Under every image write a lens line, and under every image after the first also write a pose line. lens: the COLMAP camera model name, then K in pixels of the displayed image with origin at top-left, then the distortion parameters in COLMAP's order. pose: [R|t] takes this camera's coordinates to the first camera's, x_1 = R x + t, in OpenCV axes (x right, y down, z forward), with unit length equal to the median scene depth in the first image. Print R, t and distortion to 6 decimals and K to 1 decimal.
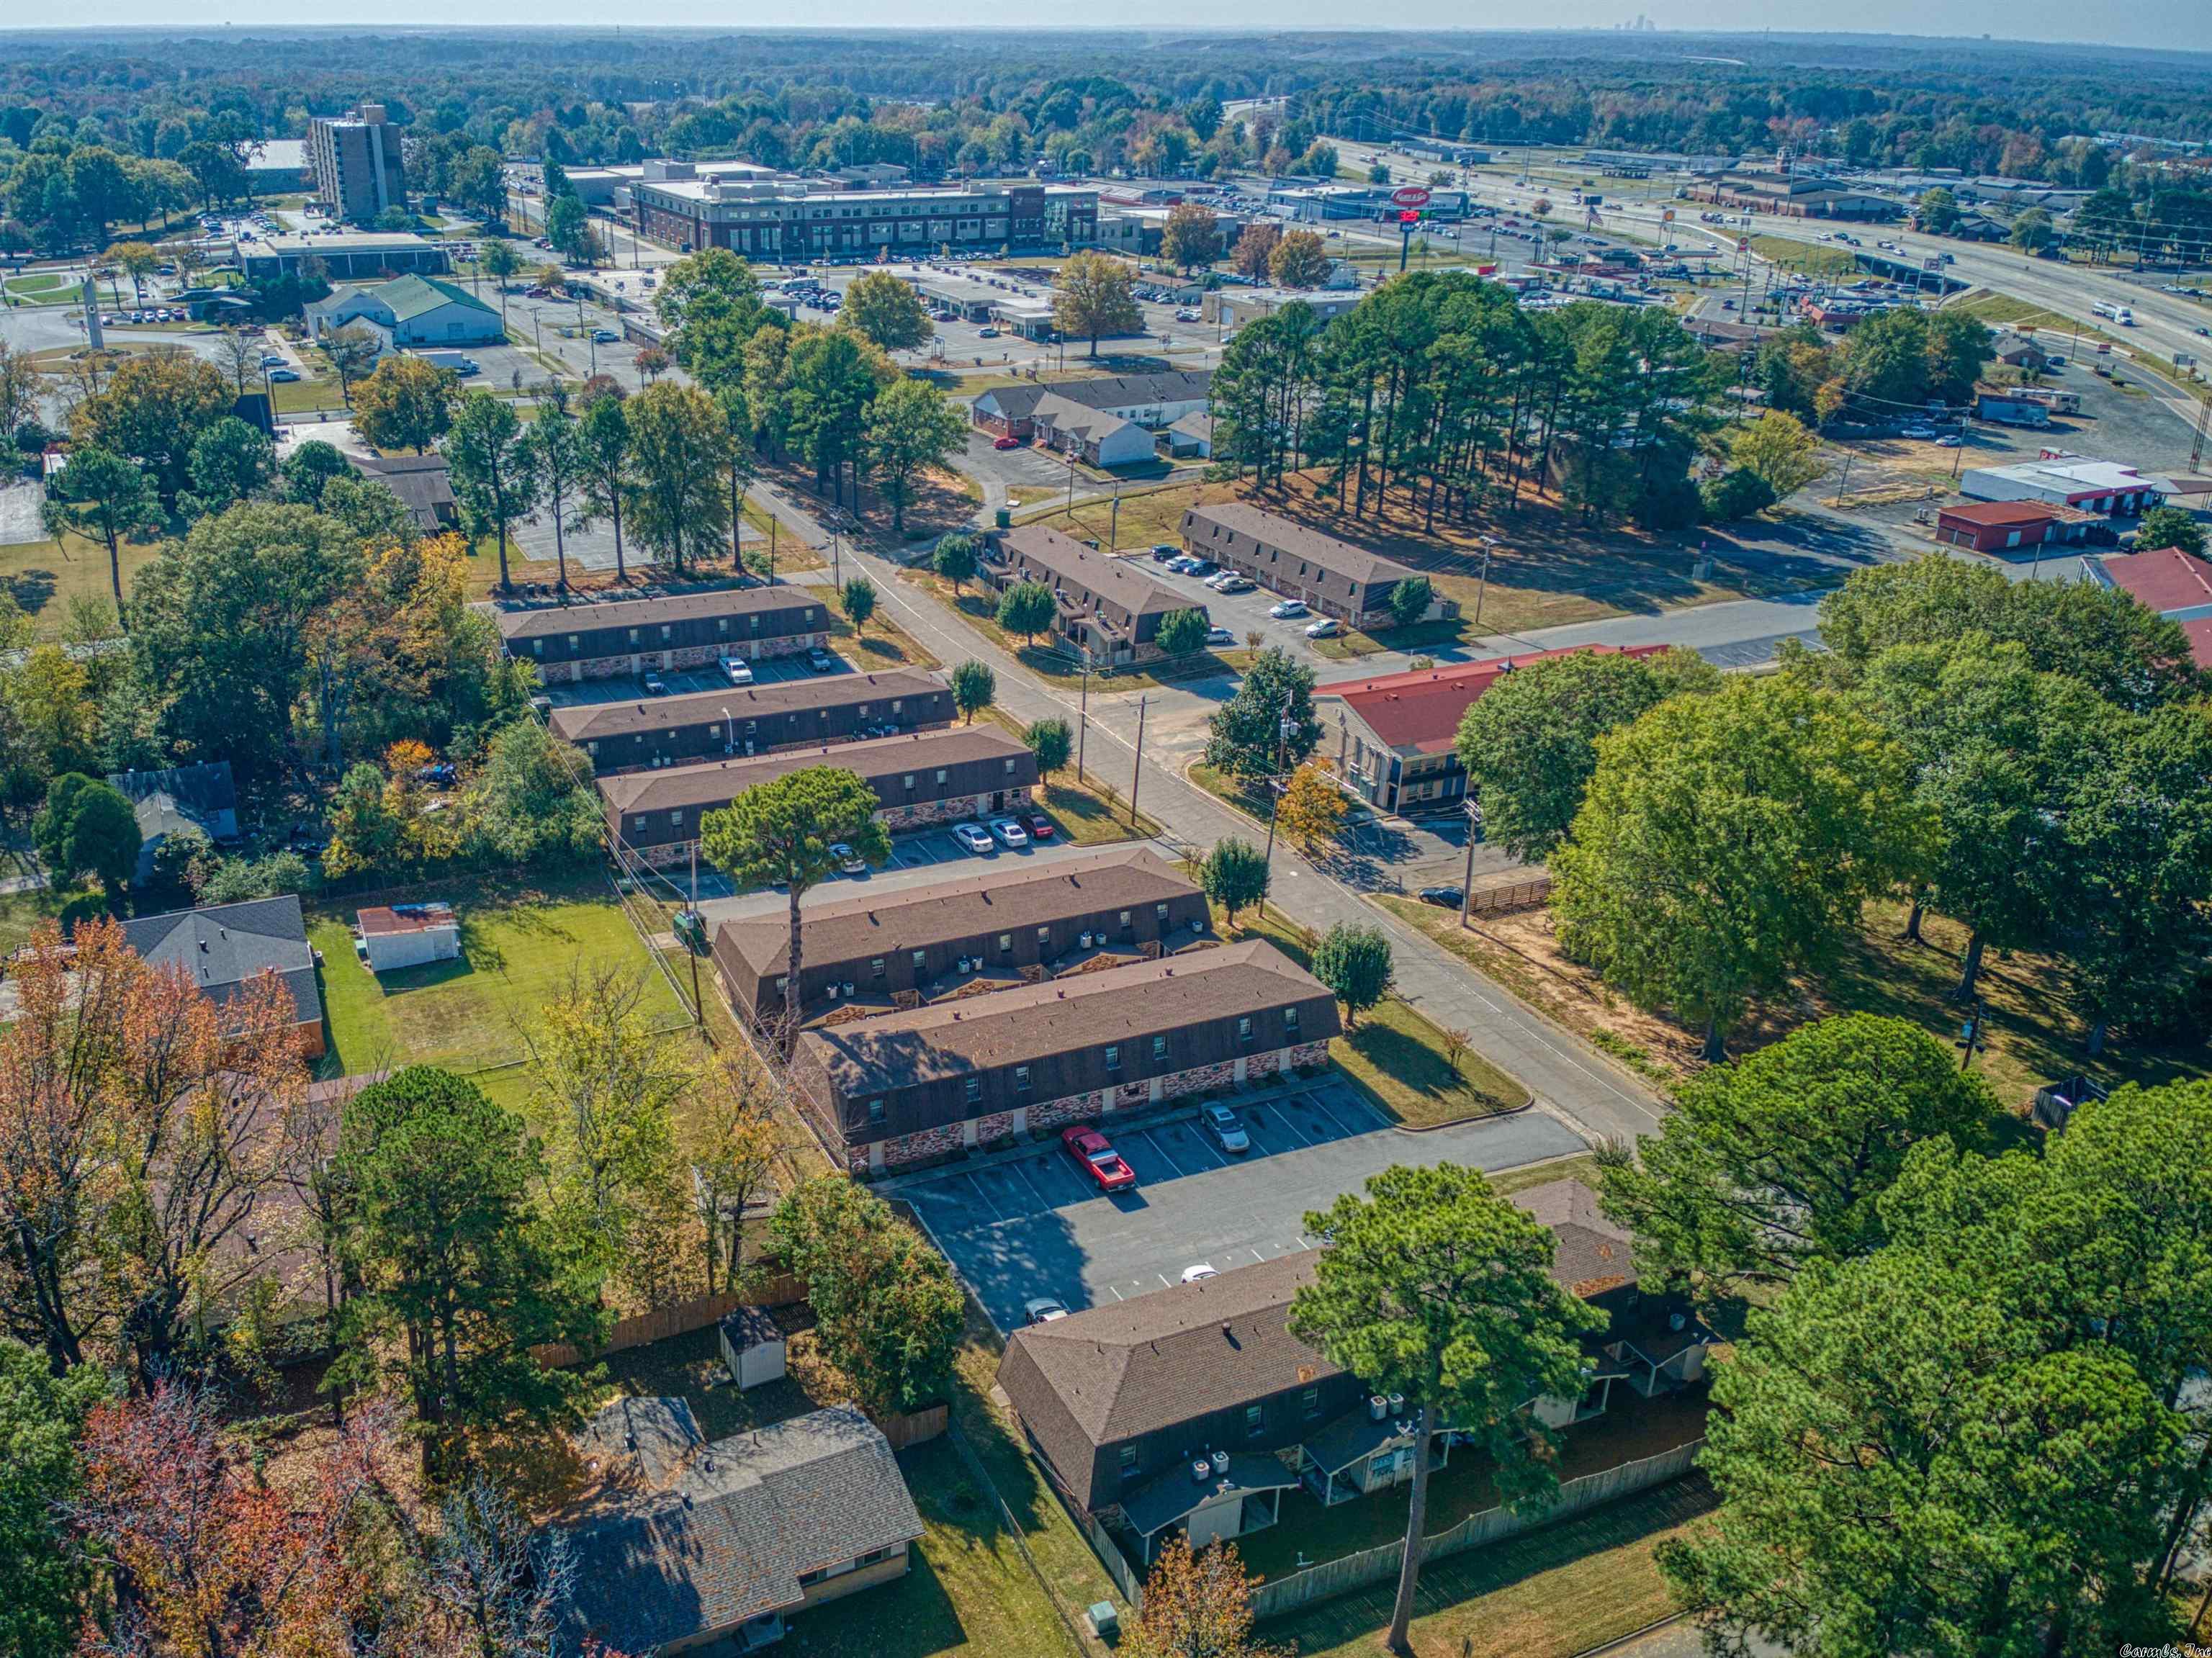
lens RADIAL K [[1788.5, 0, 903.8], [0, 1788.5, 868.3], [0, 0, 1]] dist [0.130591, -0.001907]
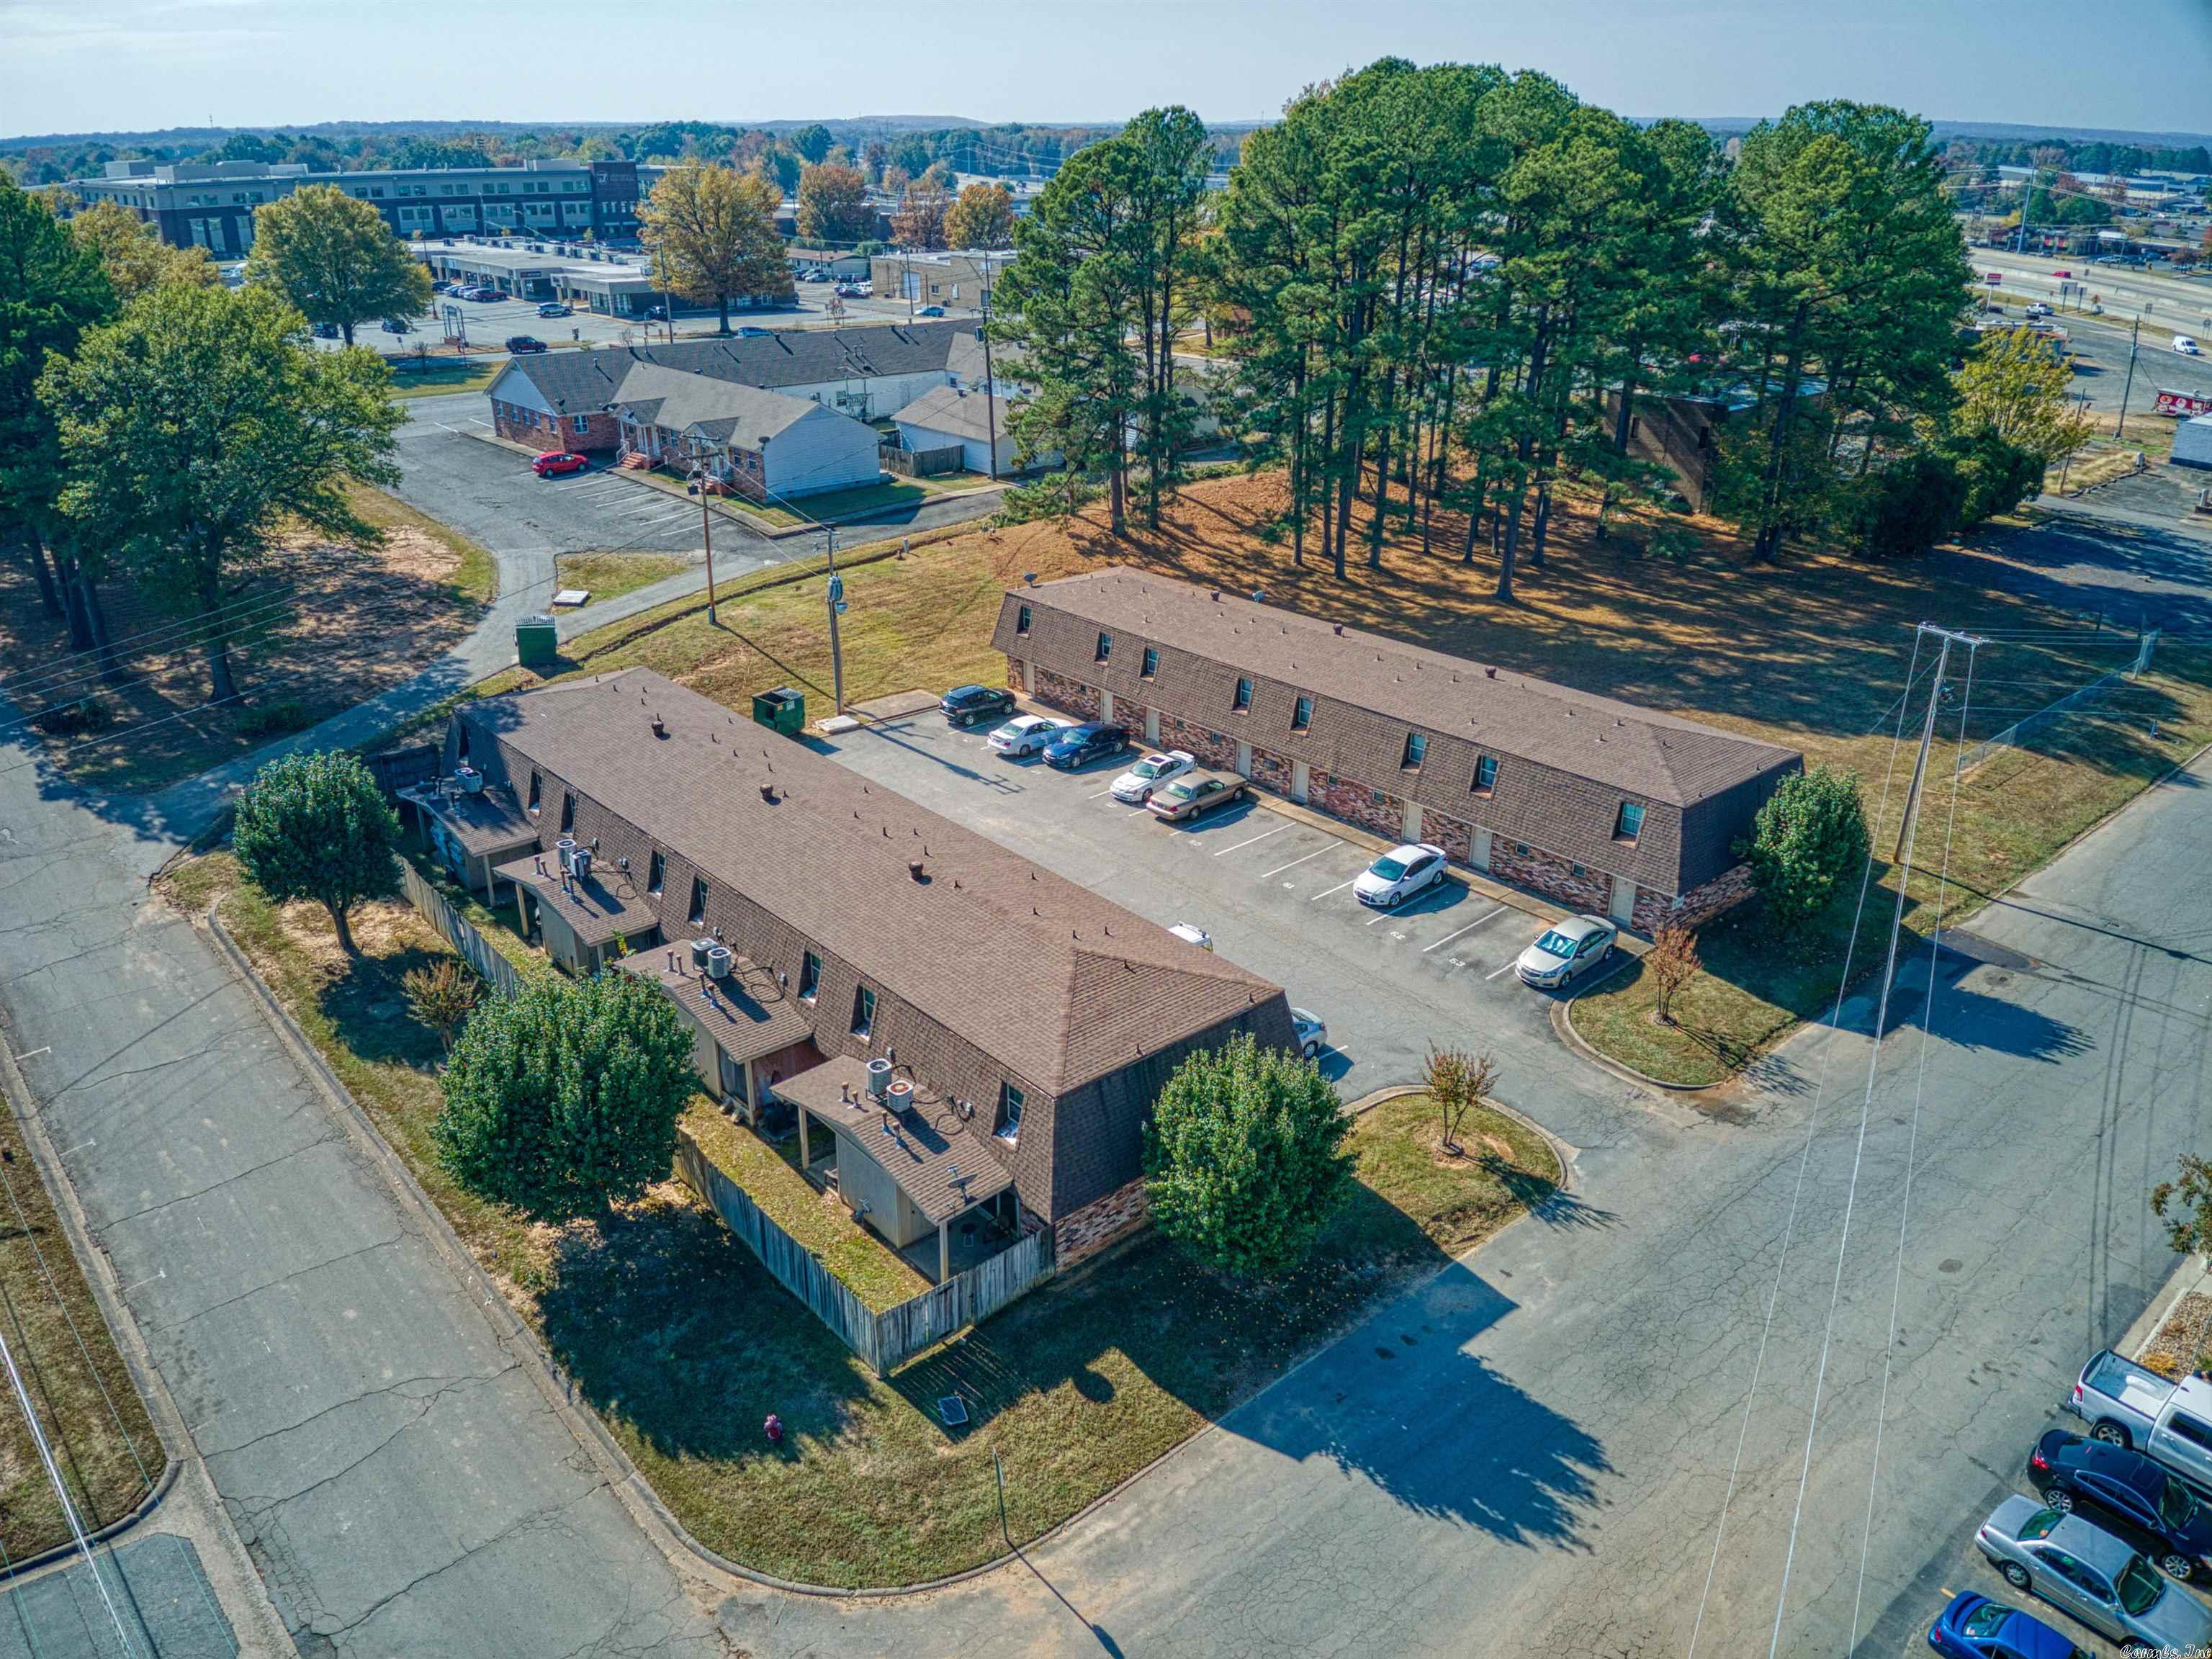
lens RADIAL K [[1576.7, 0, 1084.5], [0, 1576.7, 846.9], [0, 0, 1]] dist [0.157156, -0.296567]
pose [[0.951028, -0.124826, 0.282779, 0.075835], [0.127840, 0.991764, 0.007846, -0.165256], [-0.281430, 0.028689, 0.959153, 0.759043]]
